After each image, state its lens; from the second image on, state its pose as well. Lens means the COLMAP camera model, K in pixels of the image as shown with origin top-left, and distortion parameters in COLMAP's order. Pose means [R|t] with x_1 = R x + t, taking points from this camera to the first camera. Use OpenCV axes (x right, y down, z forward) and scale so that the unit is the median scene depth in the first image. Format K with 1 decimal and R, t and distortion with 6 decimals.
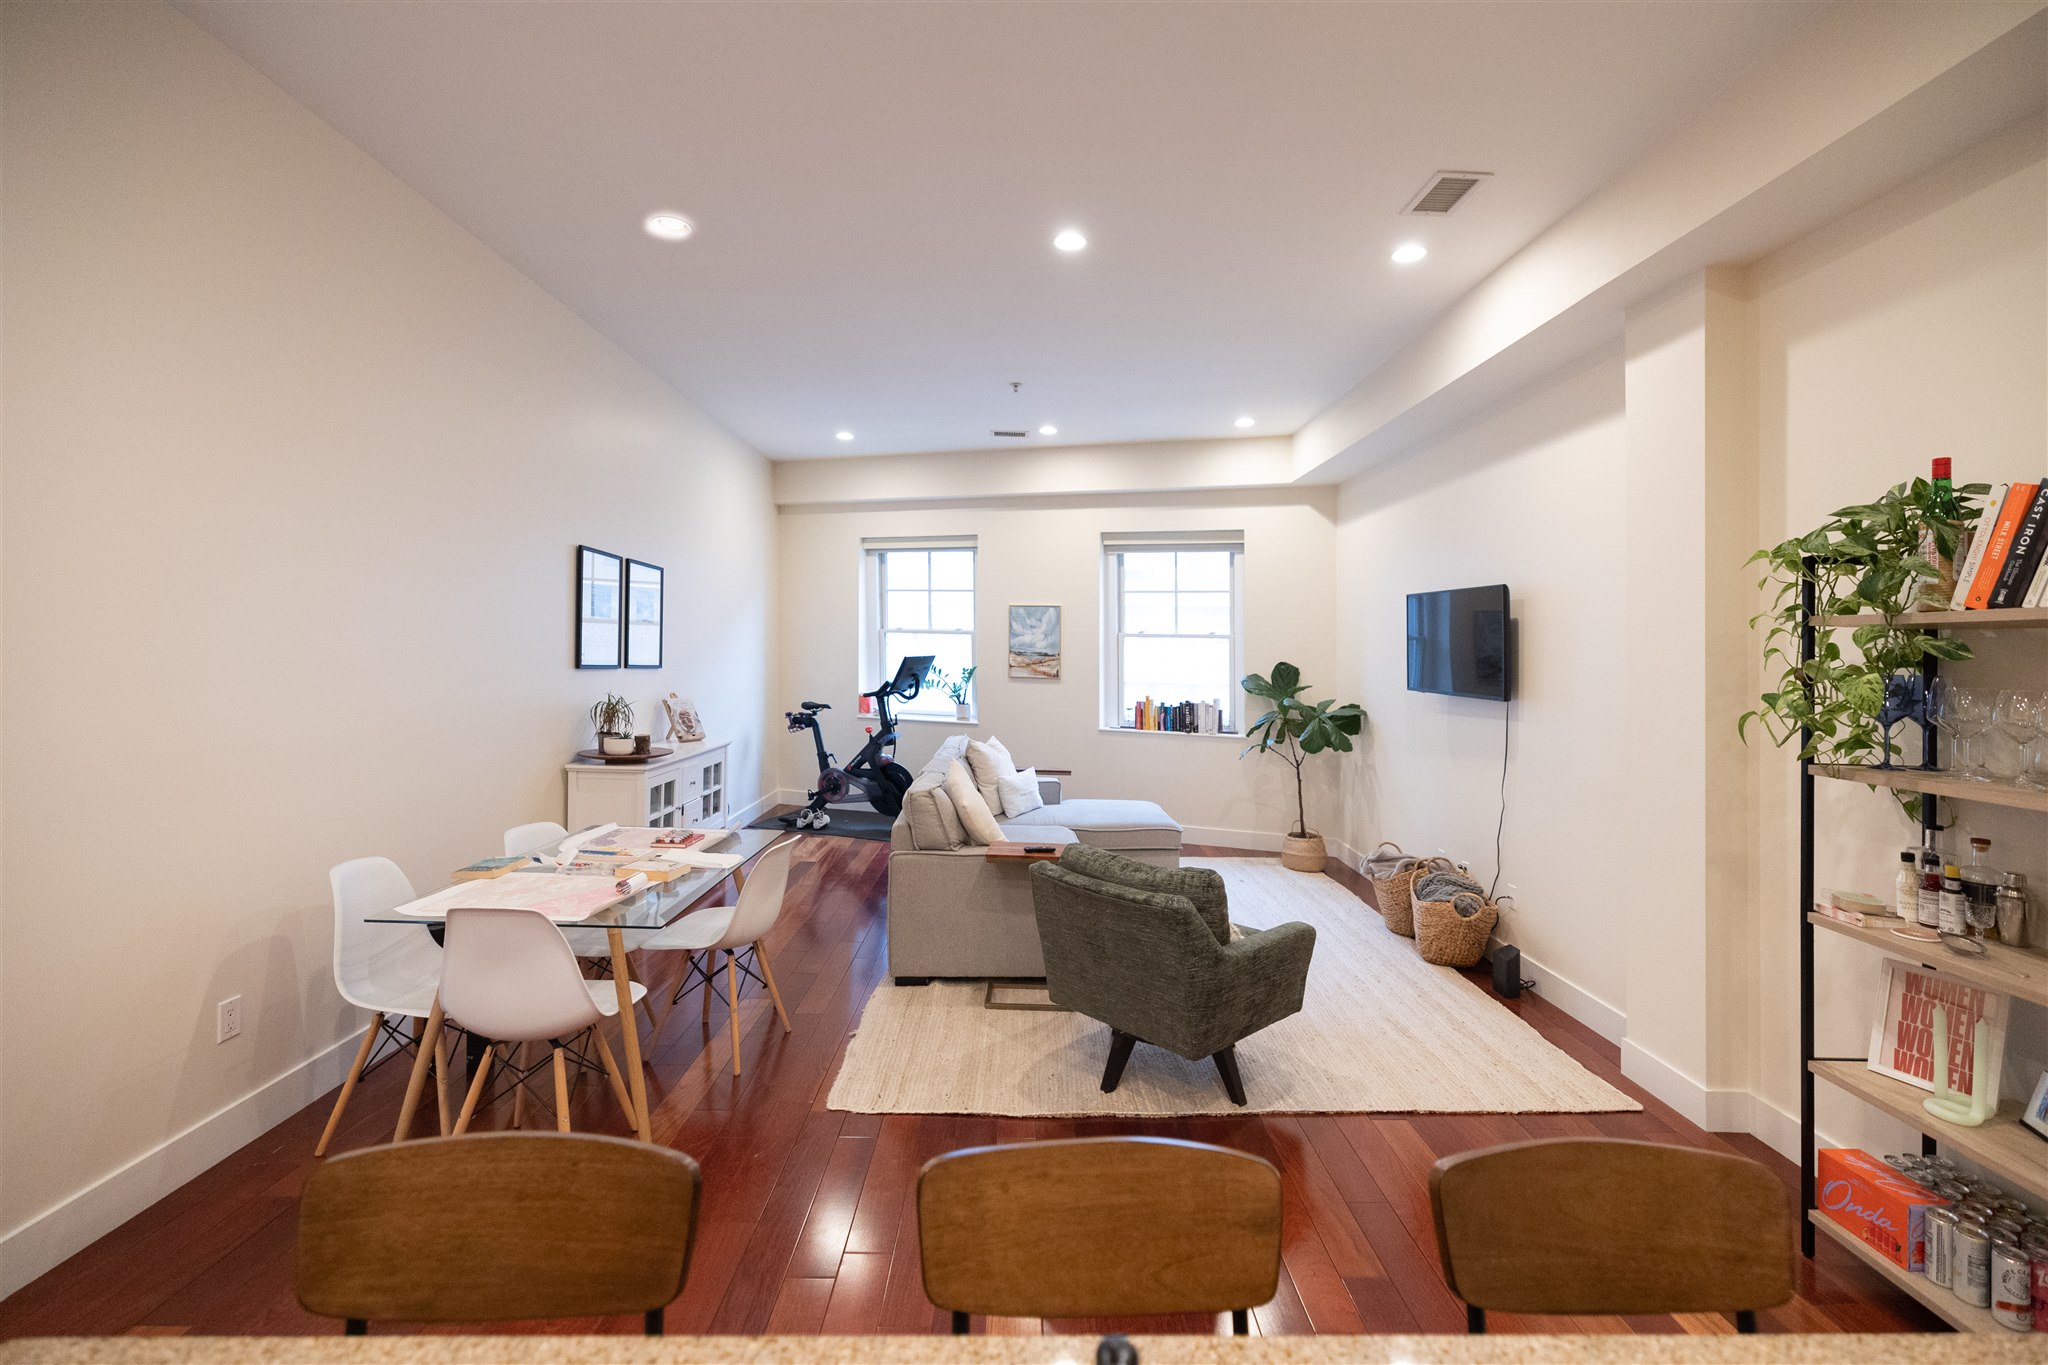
lens RADIAL K [[882.4, 0, 1025.0], [0, 882.4, 645.0], [0, 0, 1]] dist [0.000241, 0.000151]
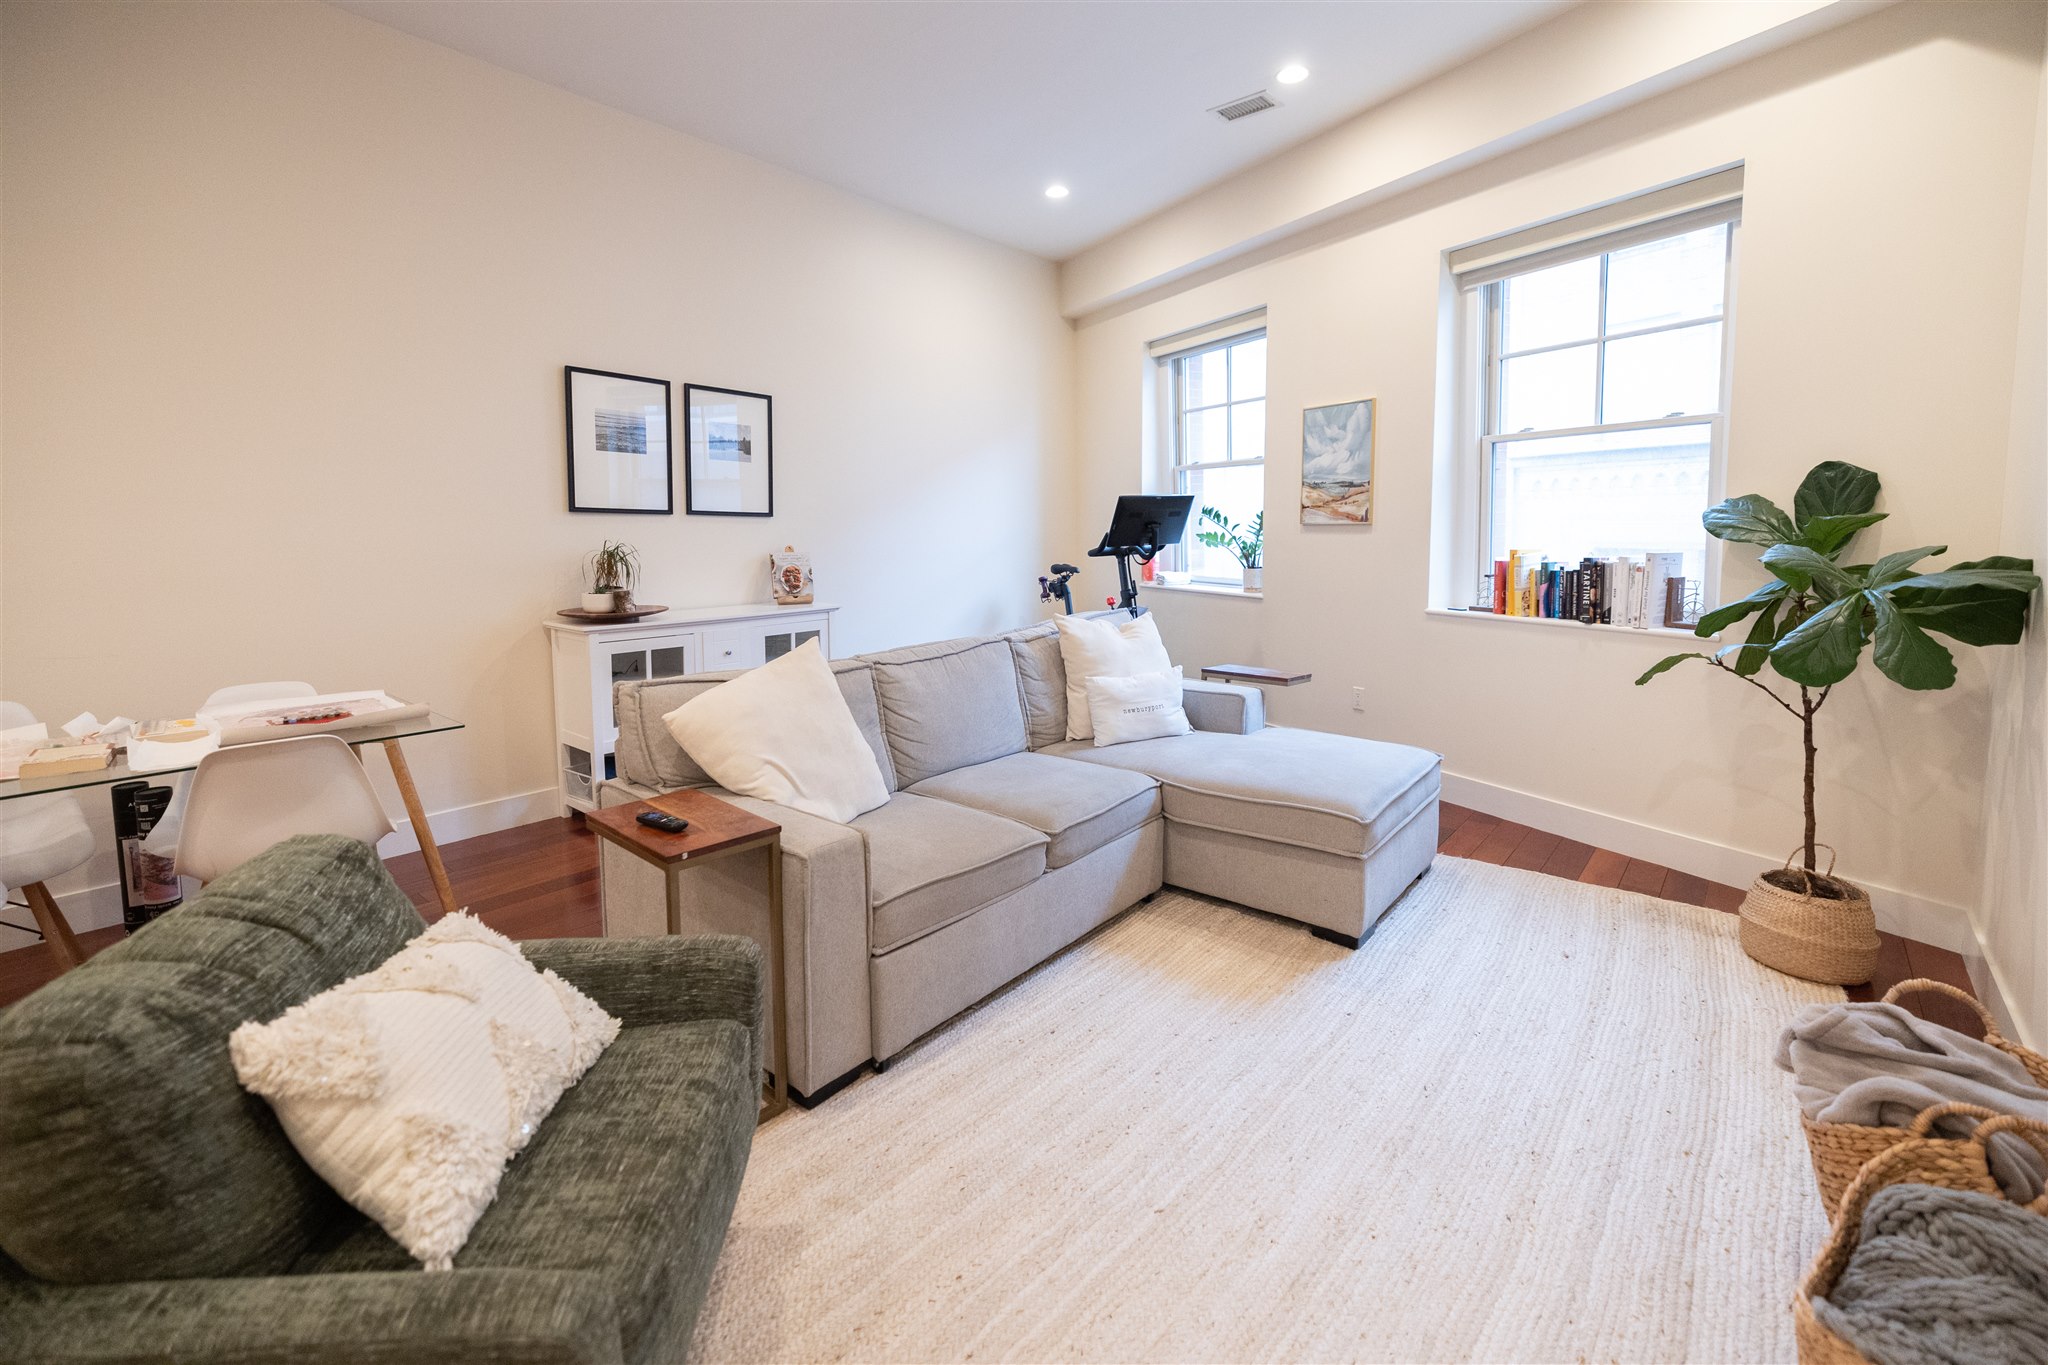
lens RADIAL K [[891.1, 0, 1023.9], [0, 891.1, 621.0], [0, 0, 1]] dist [0.002477, 0.000384]
pose [[0.756949, 0.041661, -0.652144, 0.265035], [0.027839, 0.995004, 0.095877, 0.040662], [0.652880, -0.090729, 0.752008, 0.408316]]
